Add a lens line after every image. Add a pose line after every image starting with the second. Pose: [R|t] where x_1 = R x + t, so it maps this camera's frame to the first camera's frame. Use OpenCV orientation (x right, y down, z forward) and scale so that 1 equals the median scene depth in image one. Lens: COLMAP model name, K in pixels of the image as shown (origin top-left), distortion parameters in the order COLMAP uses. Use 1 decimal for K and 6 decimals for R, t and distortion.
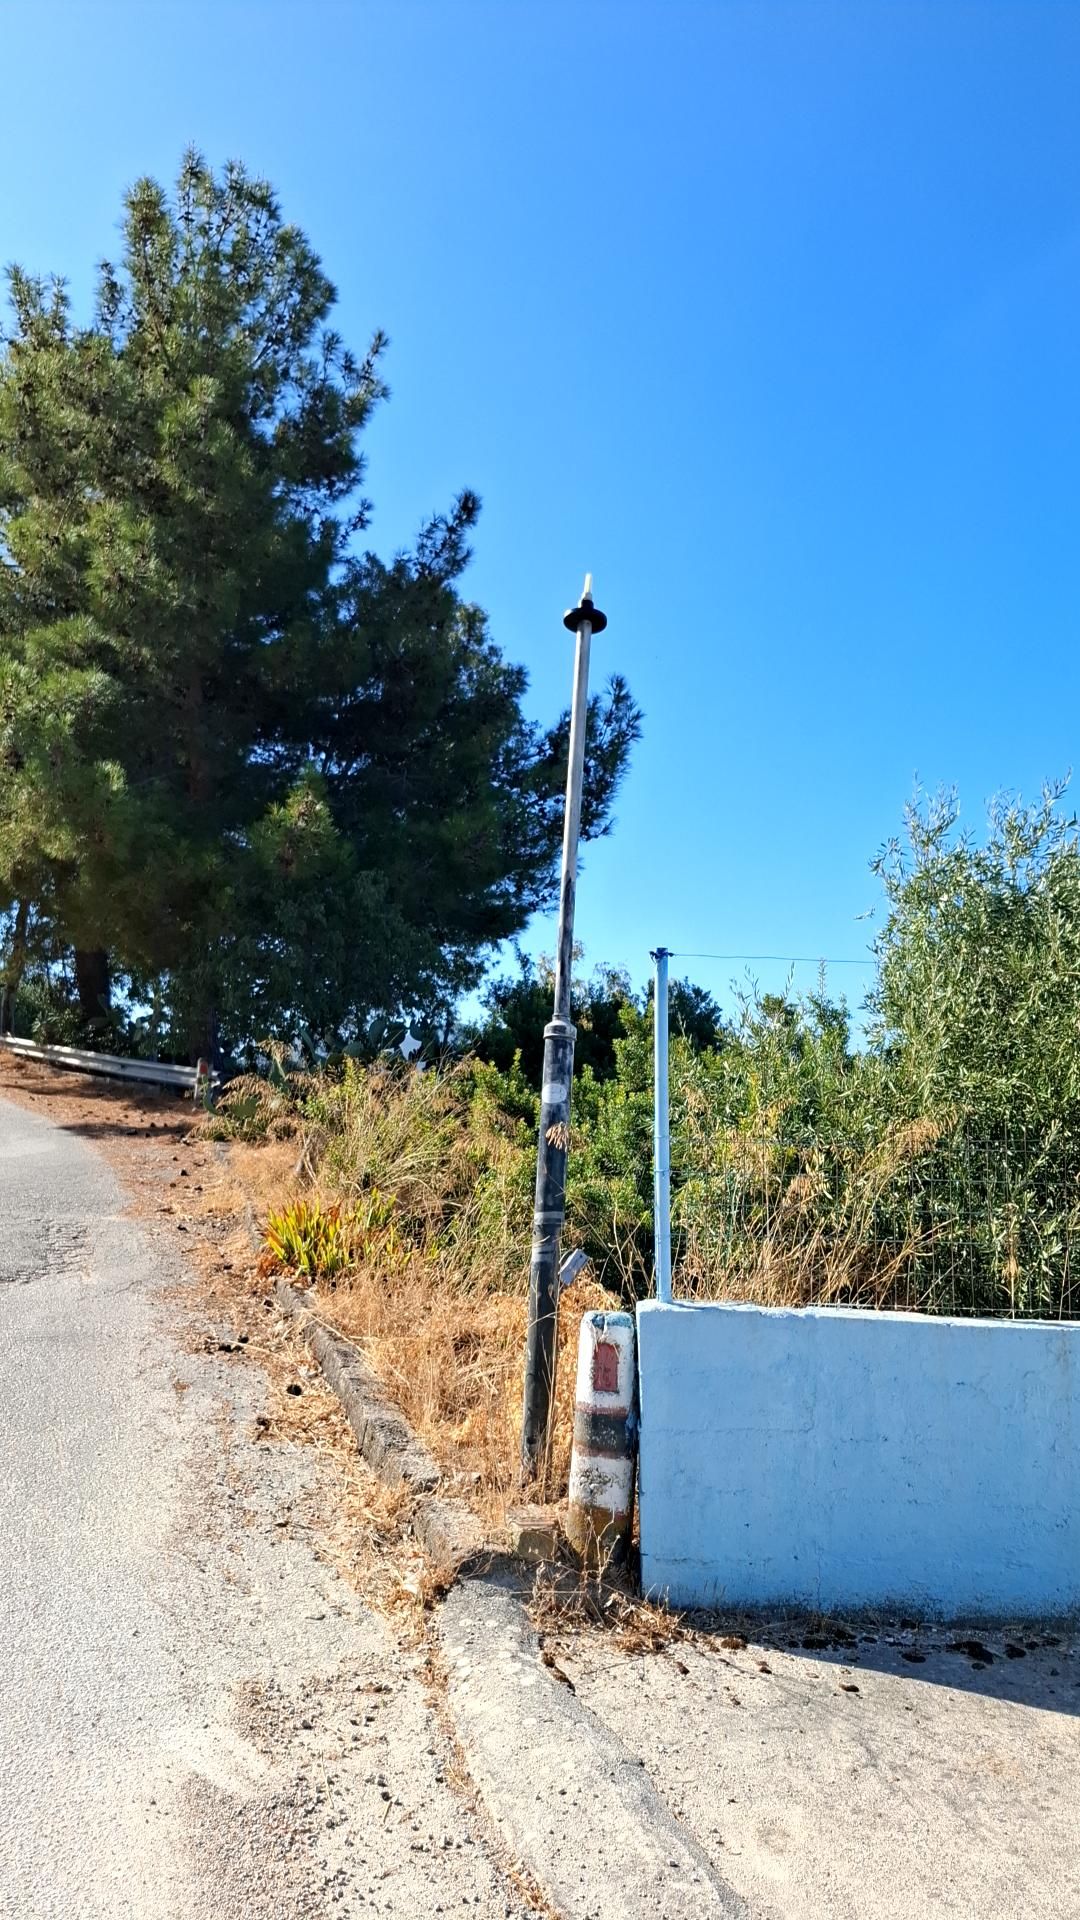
lens RADIAL K [[1308.4, 0, 553.2], [0, 1308.4, 972.2], [0, 0, 1]] dist [0.019352, -0.013470]
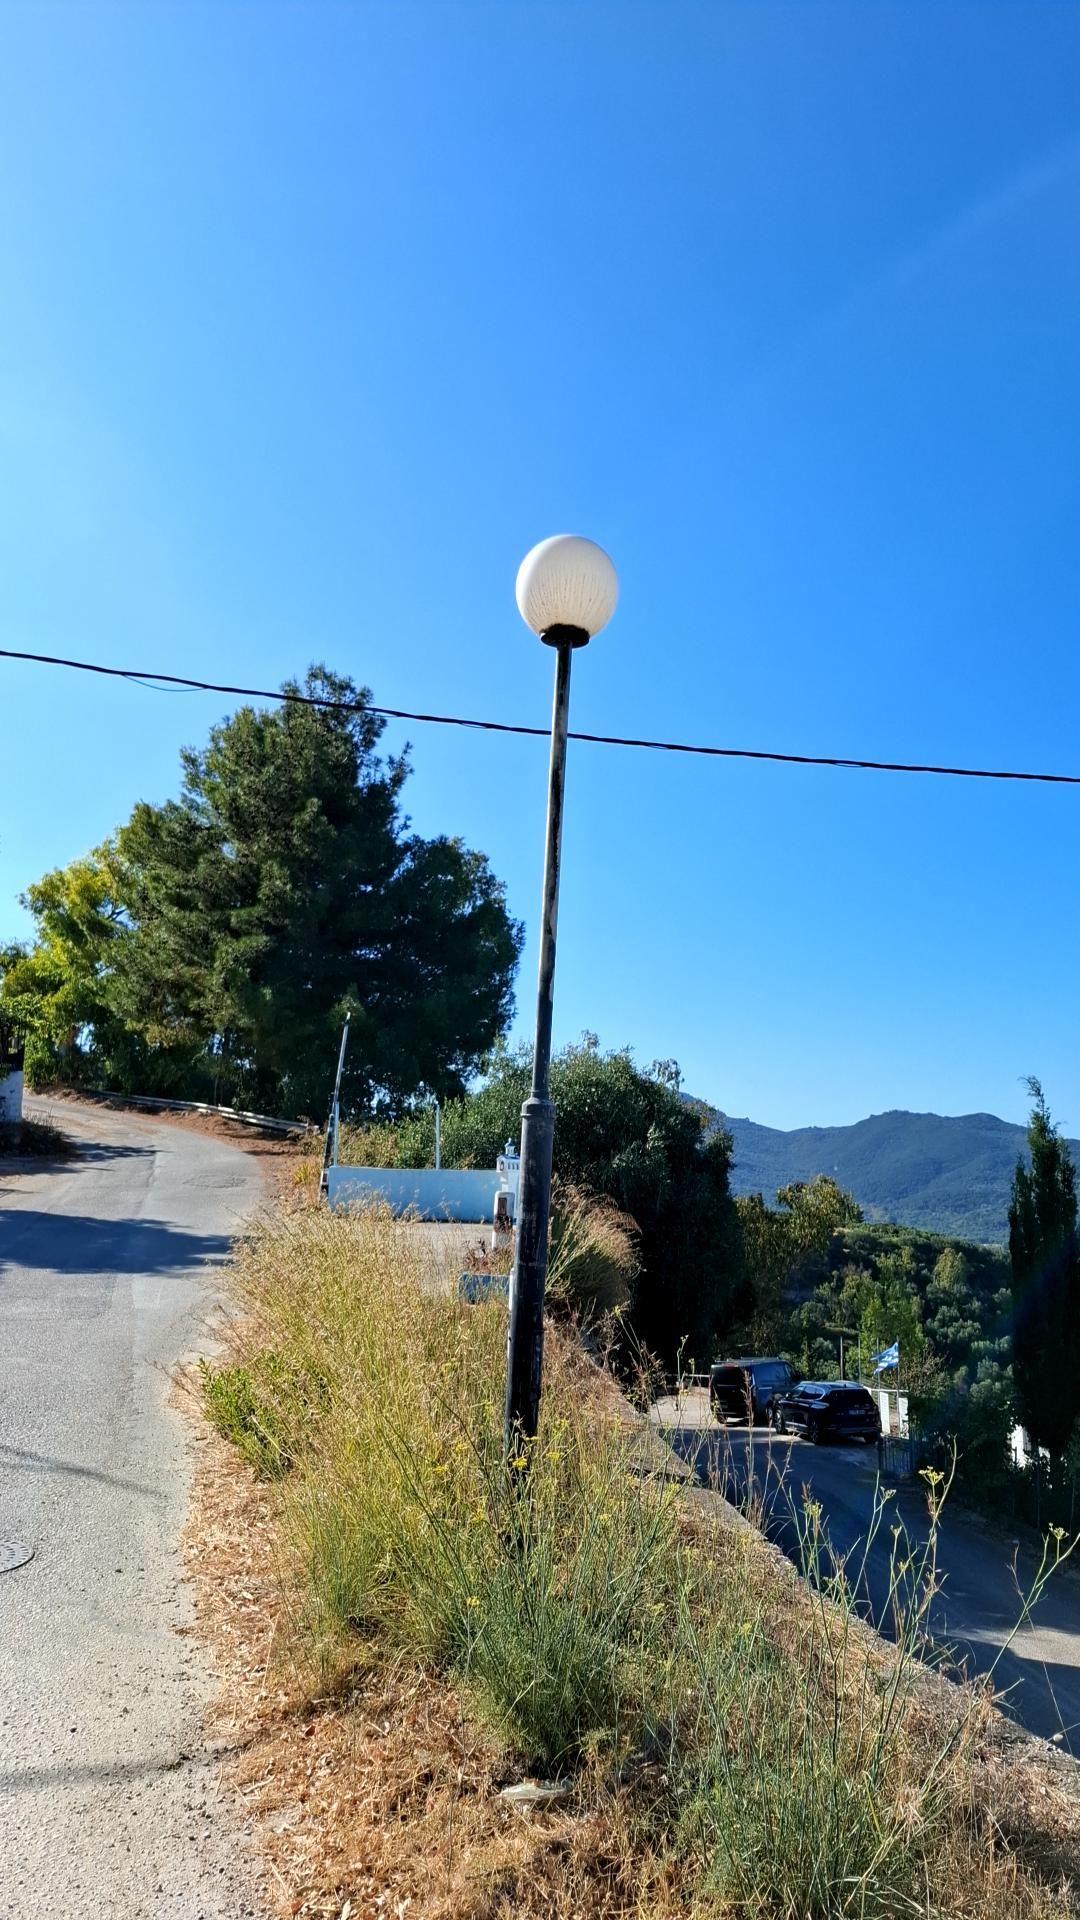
lens RADIAL K [[1308.4, 0, 535.6], [0, 1308.4, 948.5], [0, 0, 1]] dist [0.019352, -0.013470]
pose [[0.988242, -0.012678, -0.152371, 0.386524], [0.003175, 0.998043, -0.062447, -0.071158], [0.152865, 0.061229, 0.986349, -0.958557]]
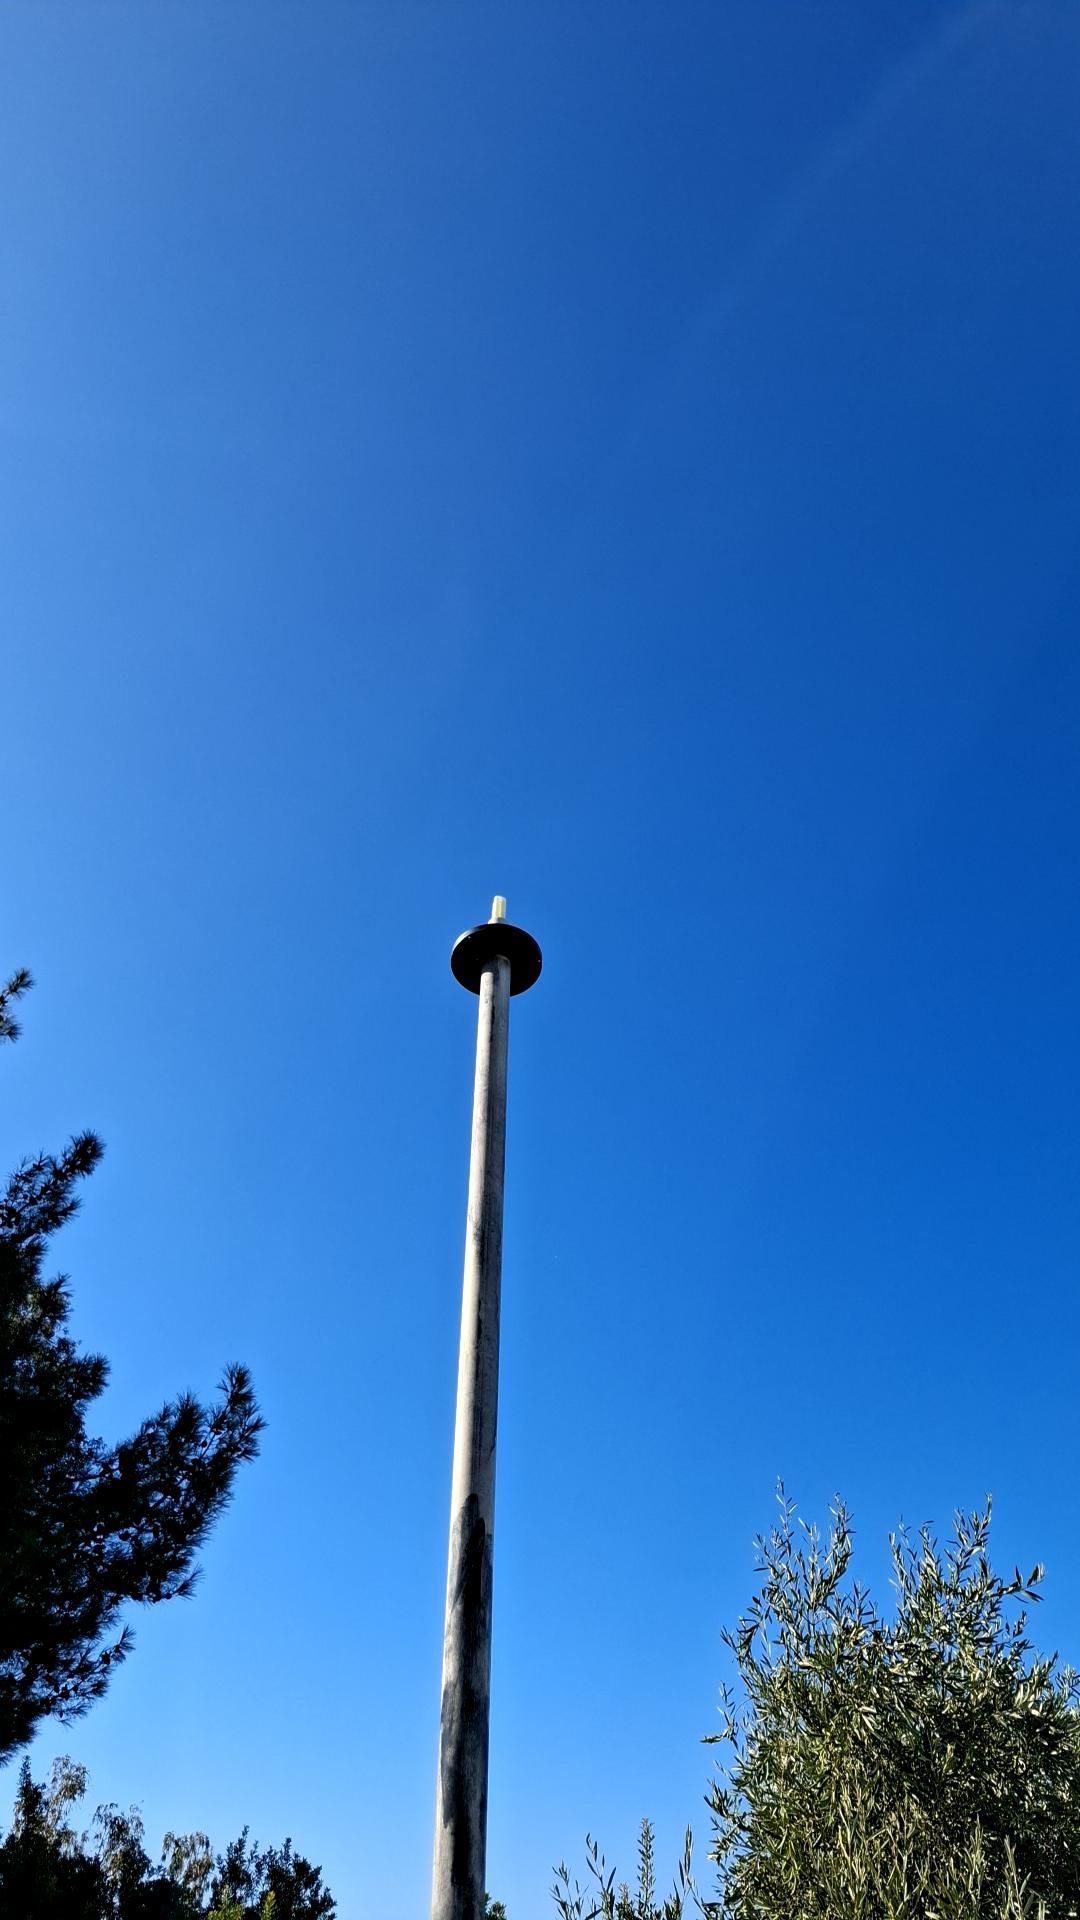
lens RADIAL K [[1308.4, 0, 526.7], [0, 1308.4, 954.2], [0, 0, 1]] dist [0.019352, -0.013470]
pose [[0.950054, 0.200270, 0.239353, -0.022571], [-0.035021, 0.830515, -0.555894, -0.001782], [-0.310115, 0.519747, 0.796048, 0.172660]]
